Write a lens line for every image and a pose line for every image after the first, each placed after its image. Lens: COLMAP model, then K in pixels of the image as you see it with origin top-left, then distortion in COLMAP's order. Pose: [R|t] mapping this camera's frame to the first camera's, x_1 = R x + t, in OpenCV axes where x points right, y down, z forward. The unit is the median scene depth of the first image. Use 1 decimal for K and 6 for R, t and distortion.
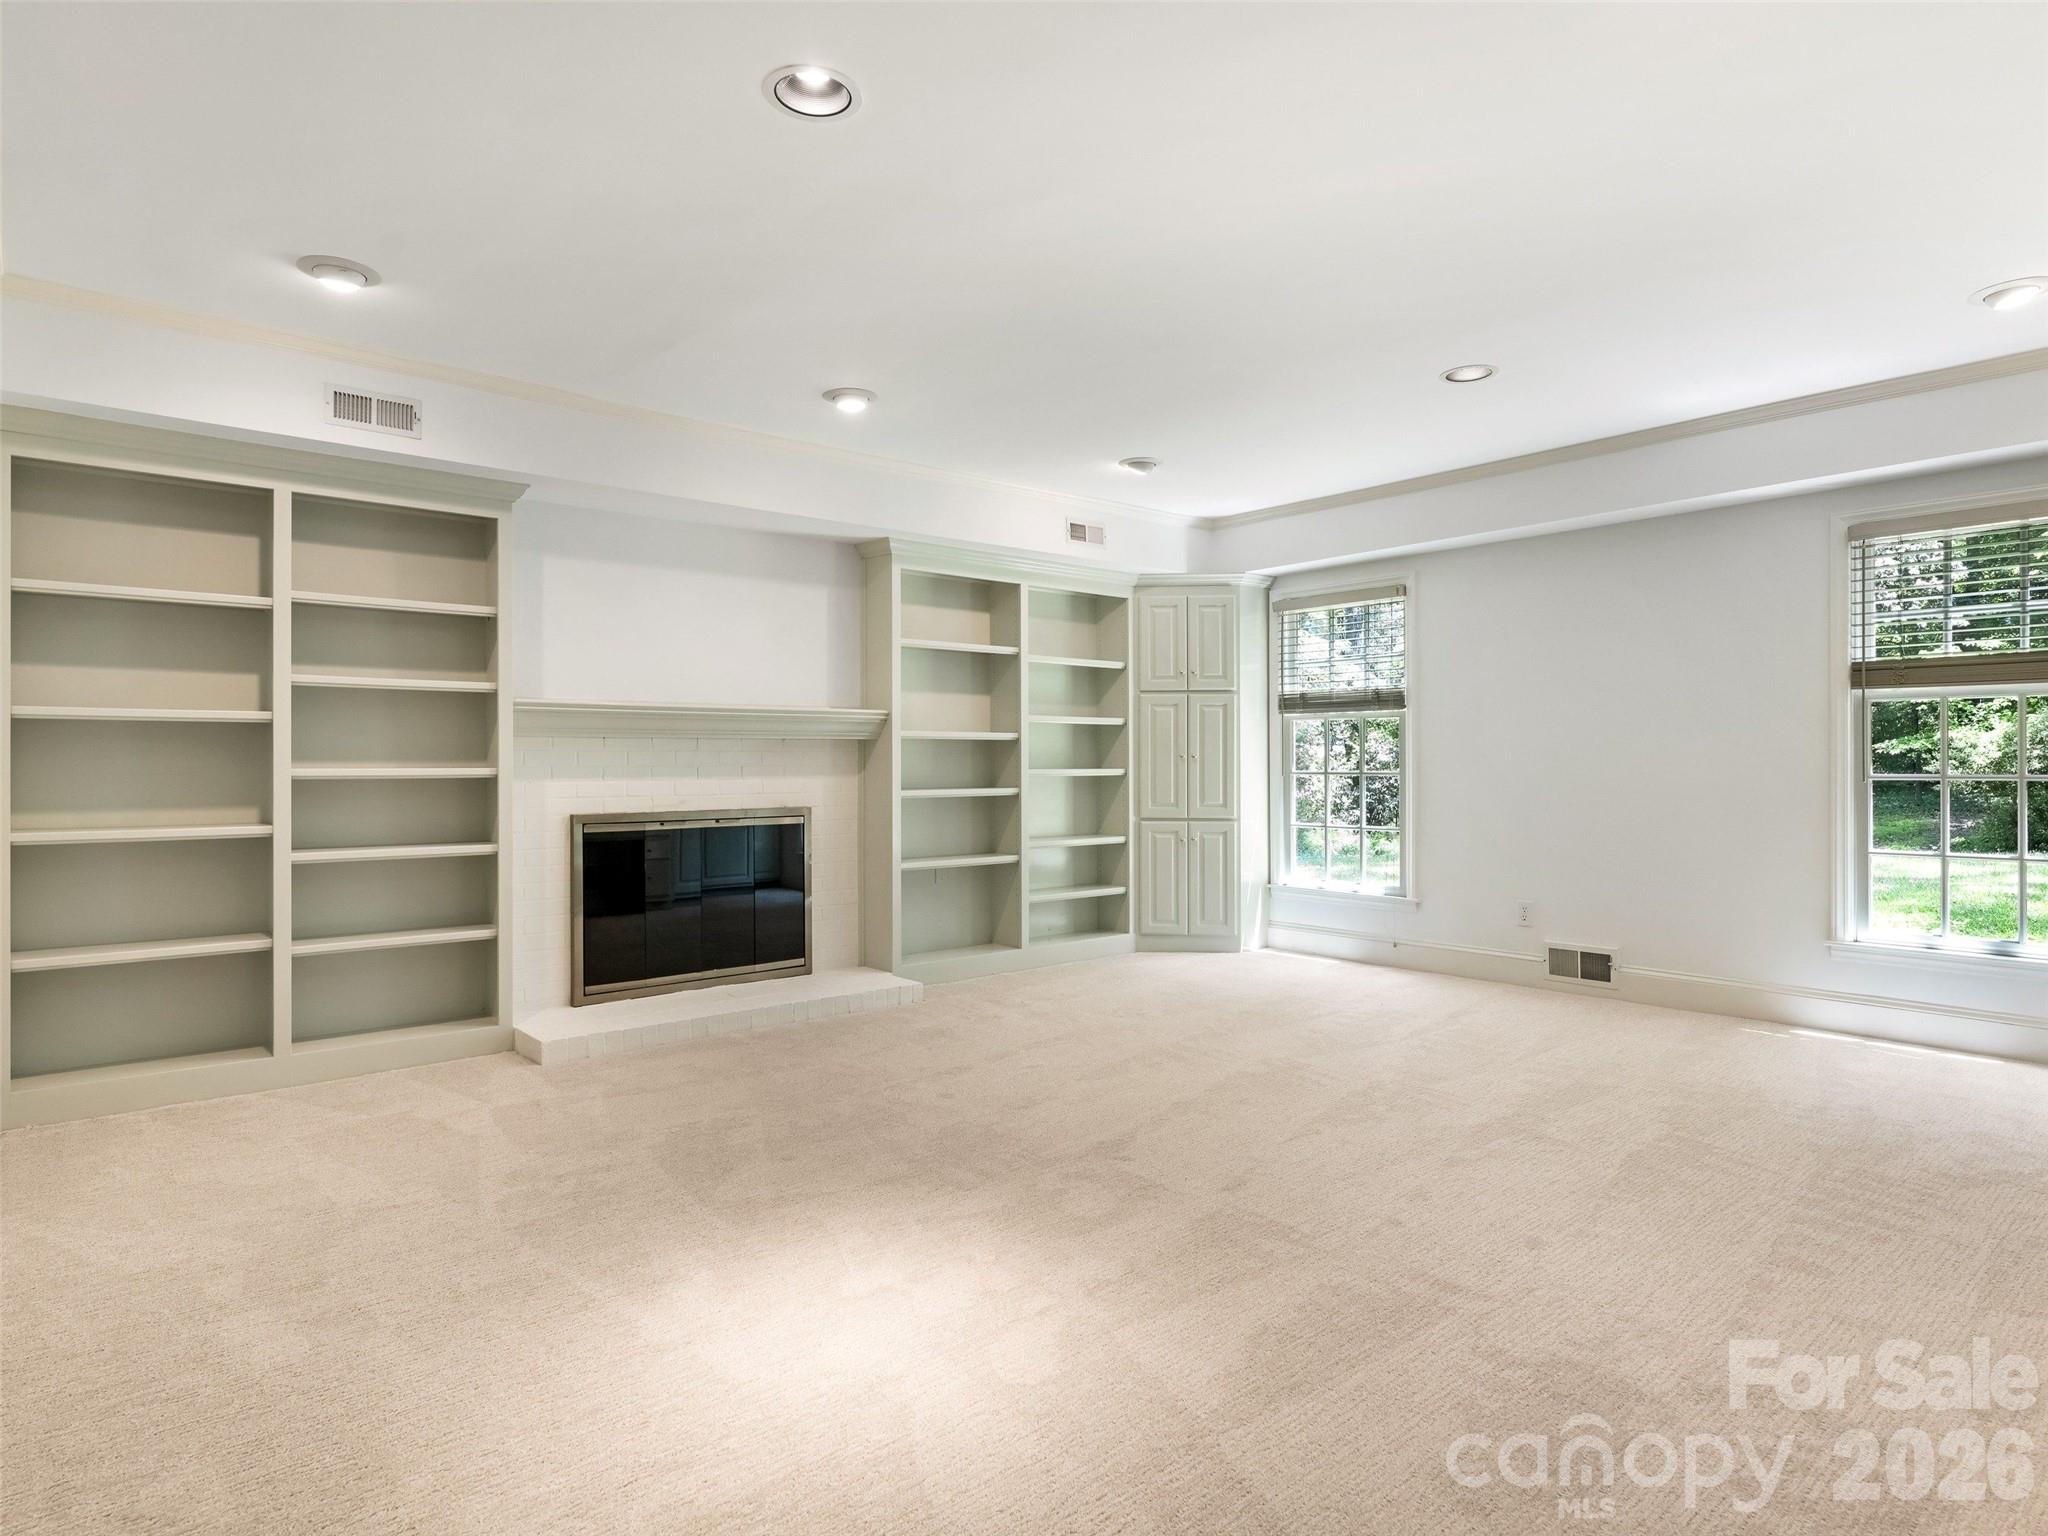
lens RADIAL K [[1171.8, 0, 1026.0], [0, 1171.8, 761.6], [0, 0, 1]] dist [-0.016952, -0.002742]
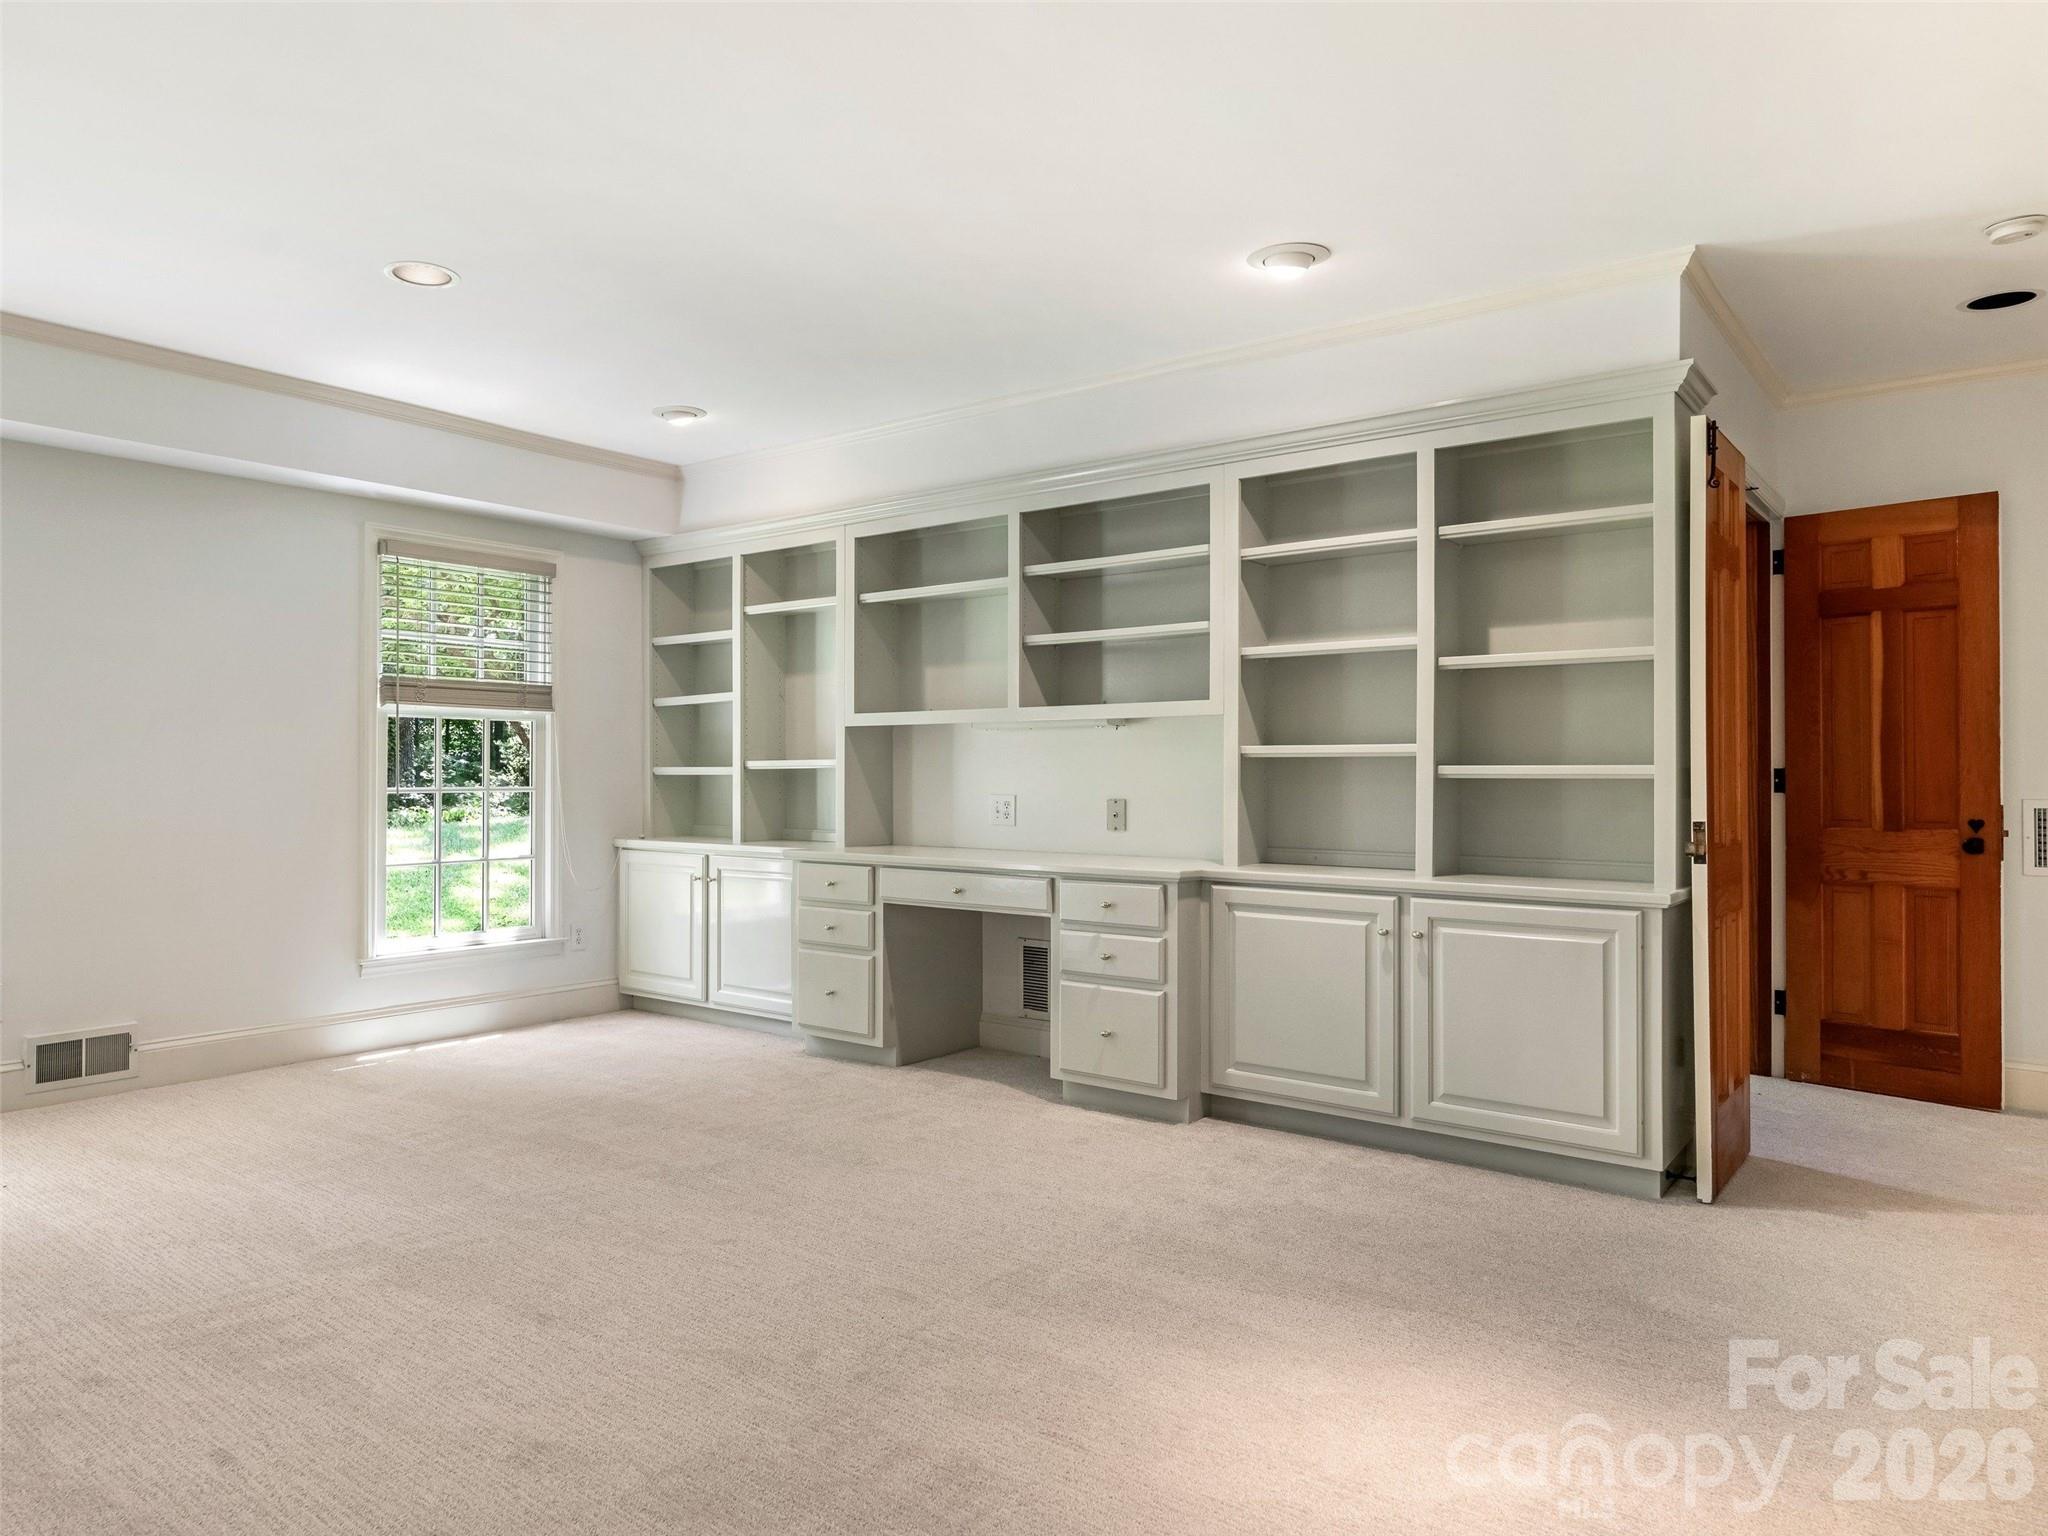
lens RADIAL K [[1211.5, 0, 1025.8], [0, 1211.5, 776.8], [0, 0, 1]] dist [-0.003489, -0.001325]
pose [[-0.176104, 0.000380, 0.984371, -0.421286], [-0.006297, 0.999979, -0.001513, -0.001297], [-0.984351, -0.006465, -0.176098, 0.657000]]
